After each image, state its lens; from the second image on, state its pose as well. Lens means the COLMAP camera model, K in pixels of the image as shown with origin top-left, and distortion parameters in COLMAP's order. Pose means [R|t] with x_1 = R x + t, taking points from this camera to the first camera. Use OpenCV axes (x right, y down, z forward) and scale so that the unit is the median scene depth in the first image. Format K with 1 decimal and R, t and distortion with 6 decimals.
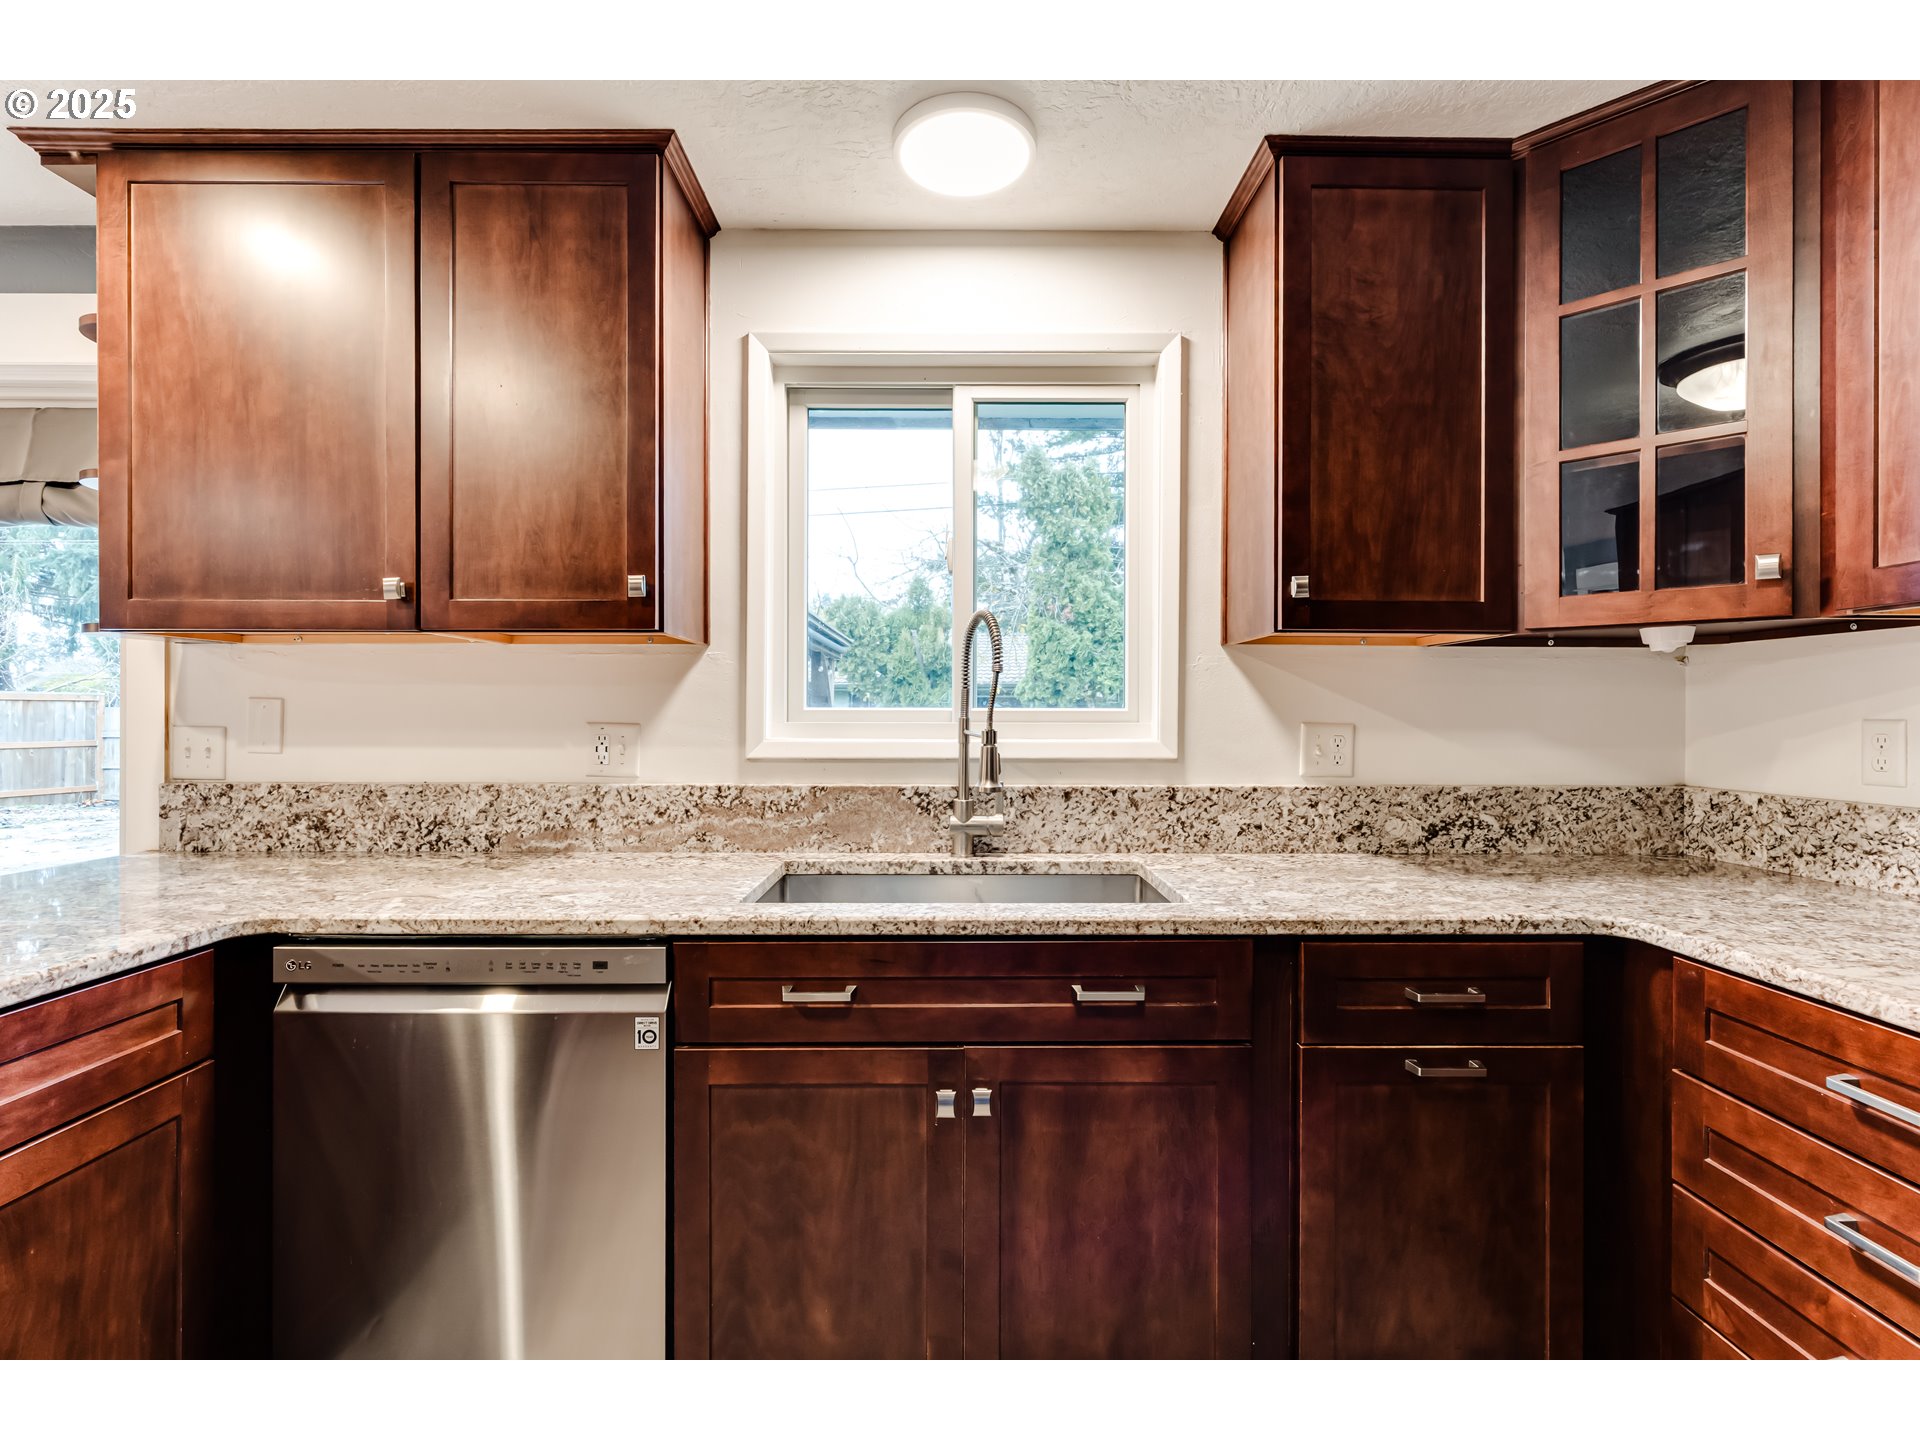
lens RADIAL K [[878.3, 0, 960.0], [0, 878.3, 720.0], [0, 0, 1]] dist [-0.004095, 0.000169]
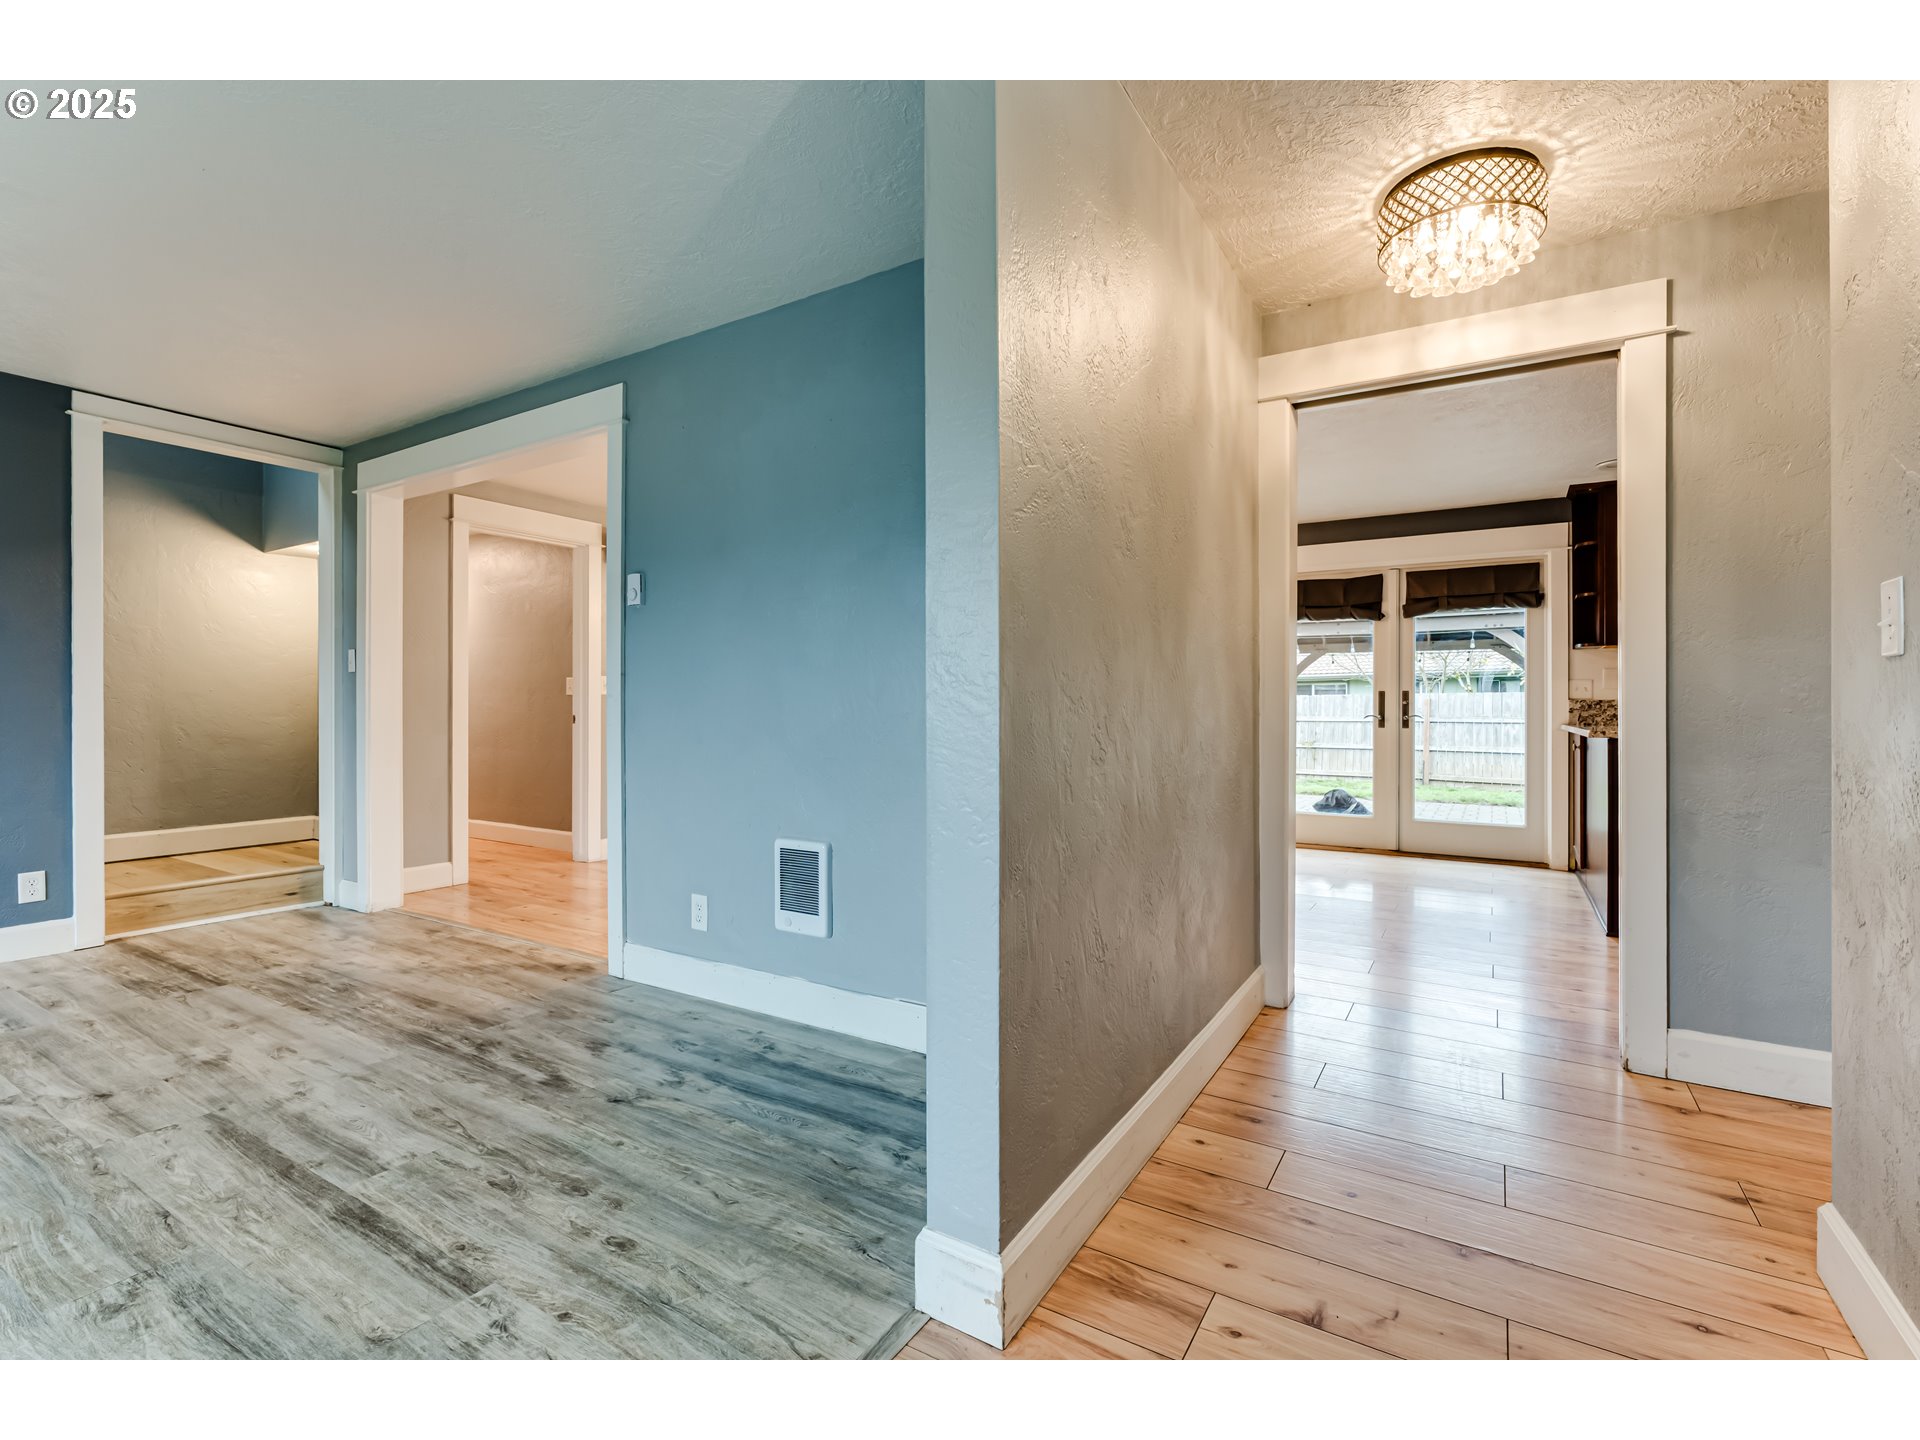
lens RADIAL K [[873.7, 0, 958.7], [0, 873.7, 713.4], [0, 0, 1]] dist [-0.004095, 0.000677]
pose [[0.846004, 0.001738, -0.533173, -1.076828], [-0.002740, 0.999996, -0.001088, 0.122503], [0.533169, 0.002381, 0.846005, -2.351715]]
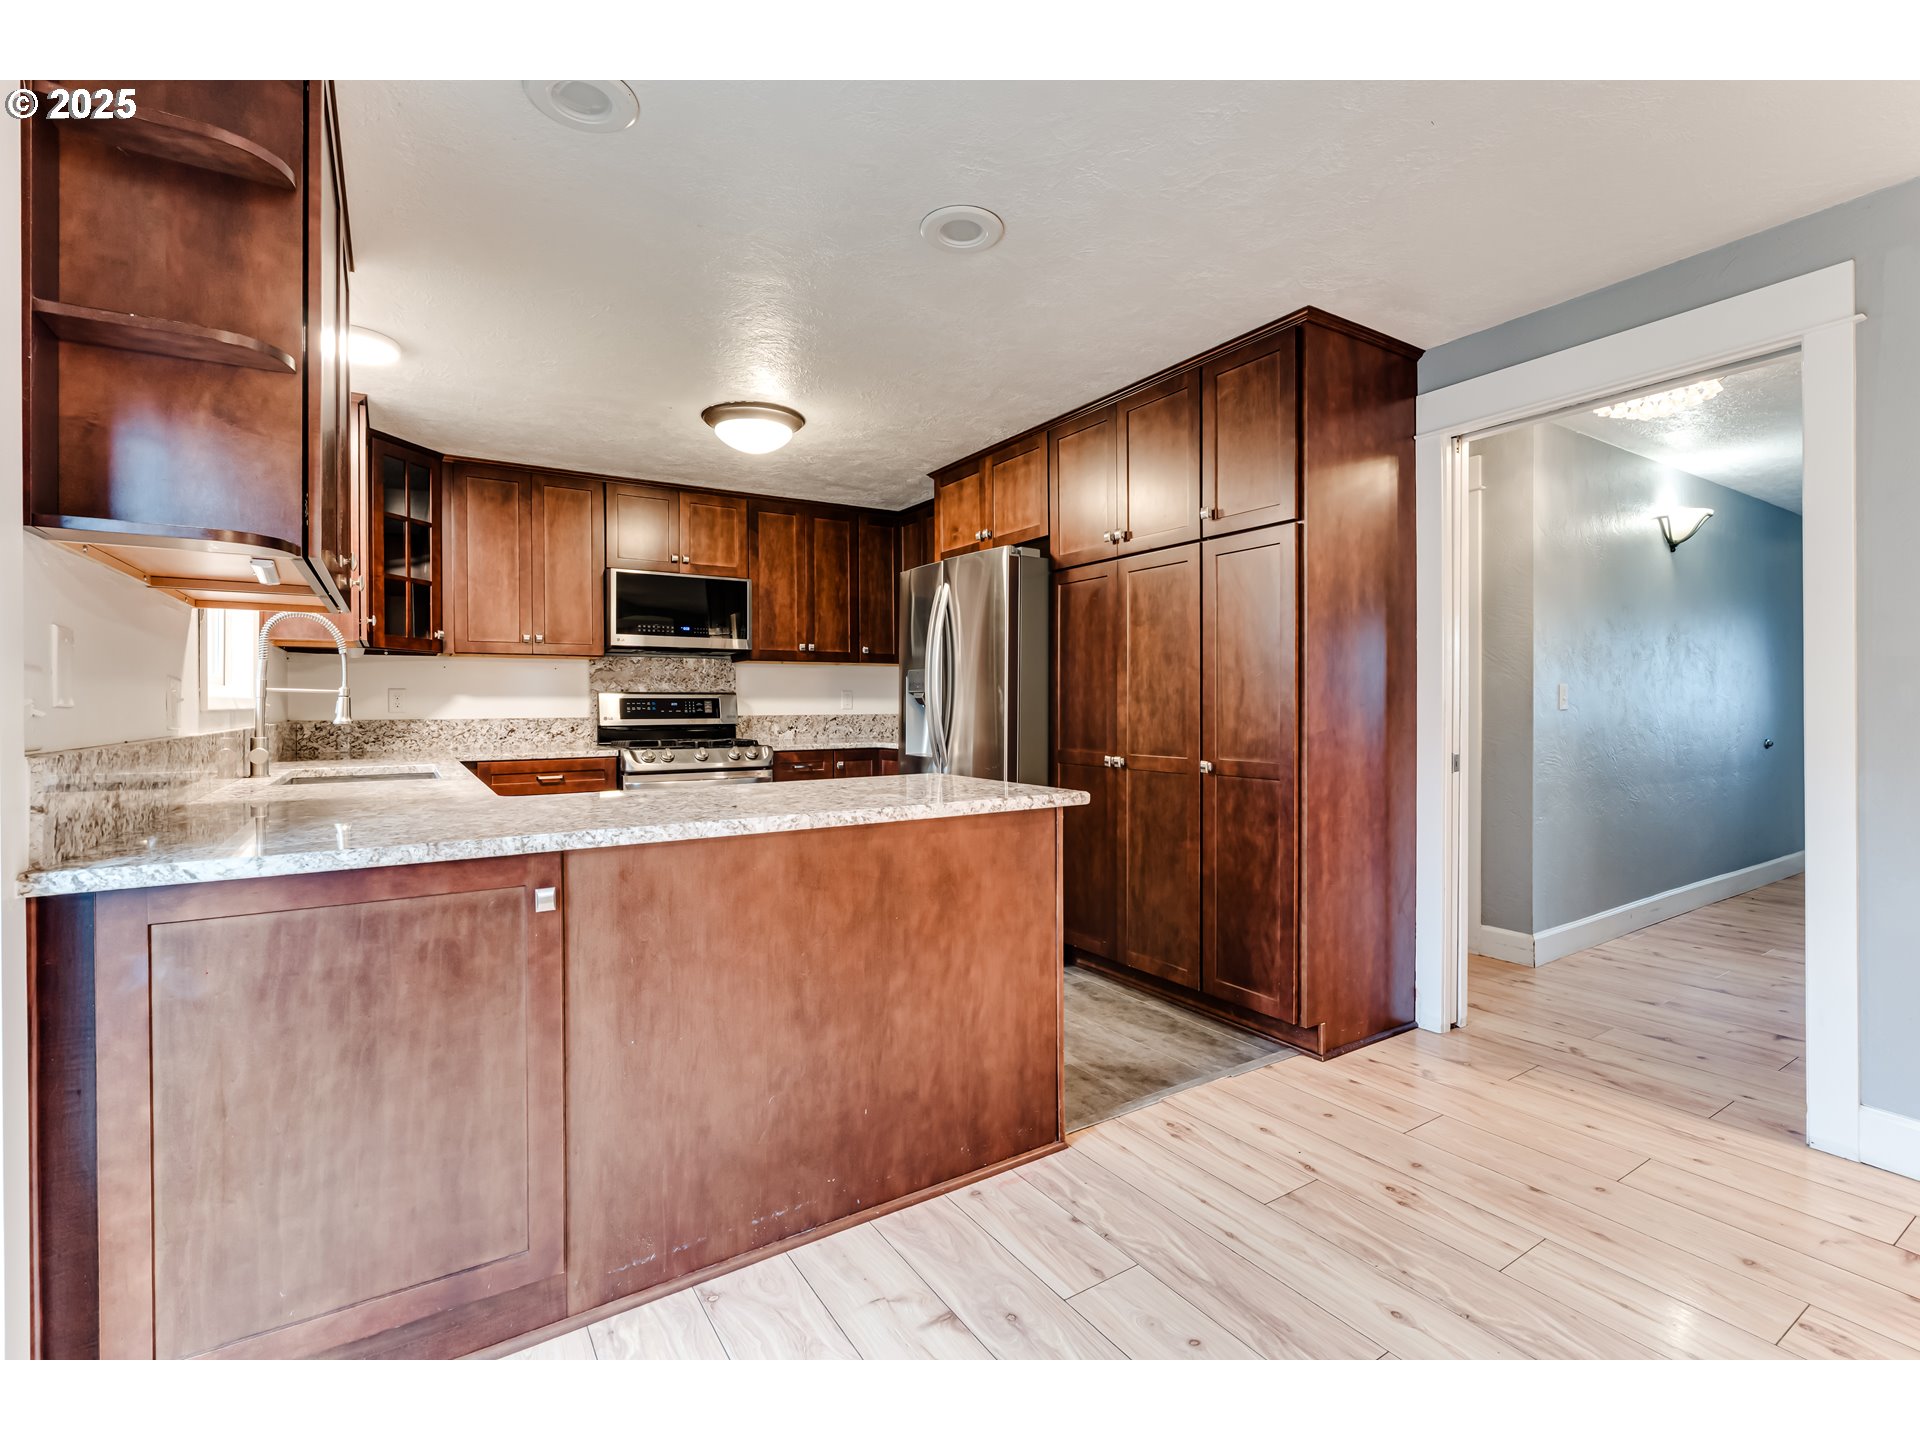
lens RADIAL K [[873.7, 0, 958.7], [0, 873.7, 713.4], [0, 0, 1]] dist [-0.004095, 0.000677]
pose [[-0.535095, -0.009445, 0.844739, -1.756613], [0.007806, 0.999840, 0.016124, 0.037901], [-0.844756, 0.015222, -0.534935, 0.787301]]
